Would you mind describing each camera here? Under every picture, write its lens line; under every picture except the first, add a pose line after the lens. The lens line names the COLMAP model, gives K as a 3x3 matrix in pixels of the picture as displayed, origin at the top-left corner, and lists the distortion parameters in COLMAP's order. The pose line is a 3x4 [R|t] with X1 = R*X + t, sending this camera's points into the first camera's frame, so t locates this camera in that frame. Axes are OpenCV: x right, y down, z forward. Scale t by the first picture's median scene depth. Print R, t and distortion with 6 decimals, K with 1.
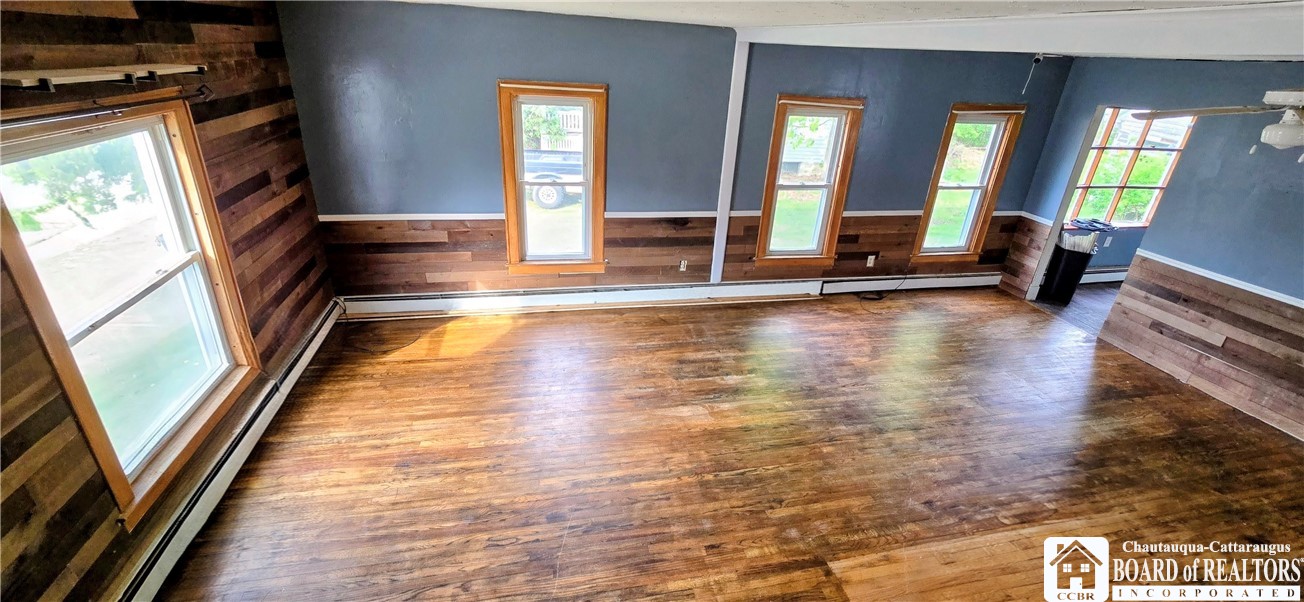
lens RADIAL K [[534.1, 0, 654.8], [0, 534.1, 288.6], [0, 0, 1]] dist [-0.000526, -0.000388]
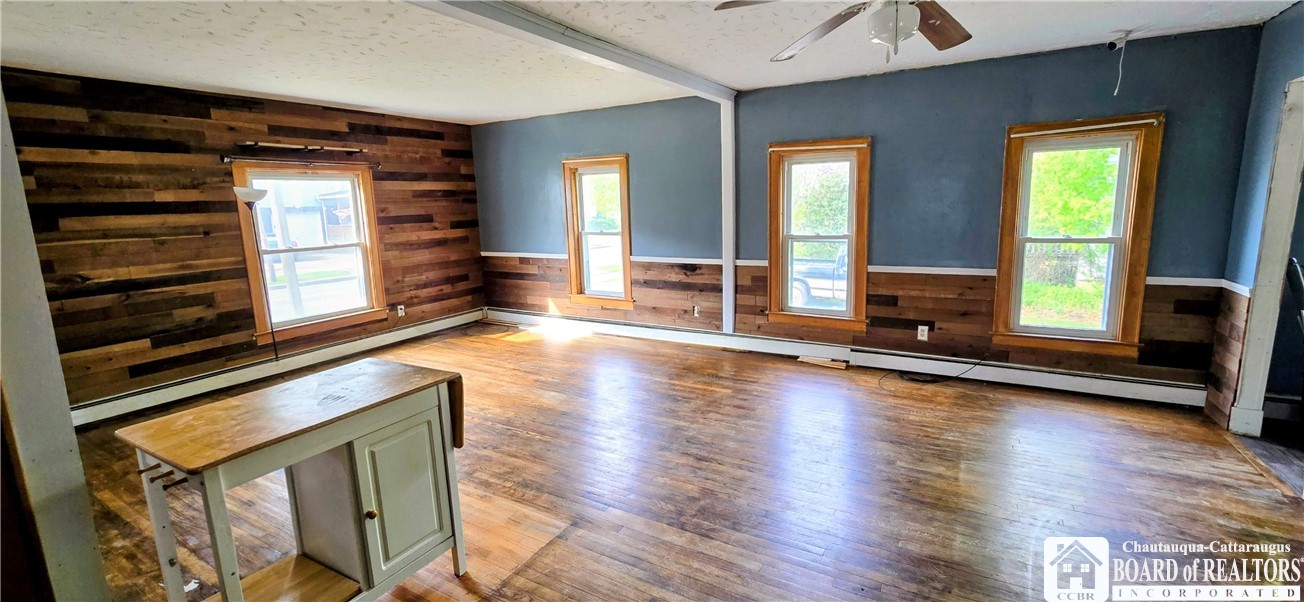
lens RADIAL K [[534.1, 0, 652.6], [0, 534.1, 293.9], [0, 0, 1]] dist [-0.000526, -0.000388]
pose [[0.726924, 0.043952, -0.685310, 0.722508], [-0.214752, 0.962447, -0.166066, 0.119621], [0.652275, 0.267889, 0.709064, 0.195419]]
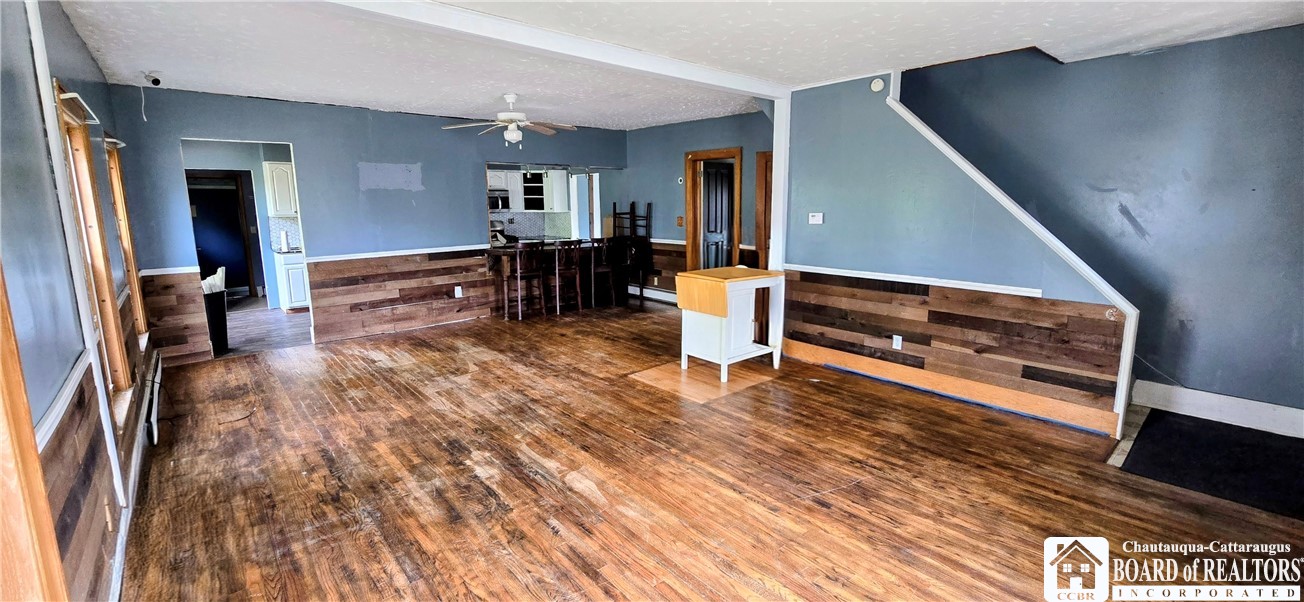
lens RADIAL K [[534.1, 0, 652.4], [0, 534.1, 292.3], [0, 0, 1]] dist [-0.000526, -0.000388]
pose [[-0.474417, -0.202337, 0.856731, -0.424858], [0.338197, 0.856644, 0.389594, -0.194607], [-0.812743, 0.474574, -0.337977, 0.760669]]
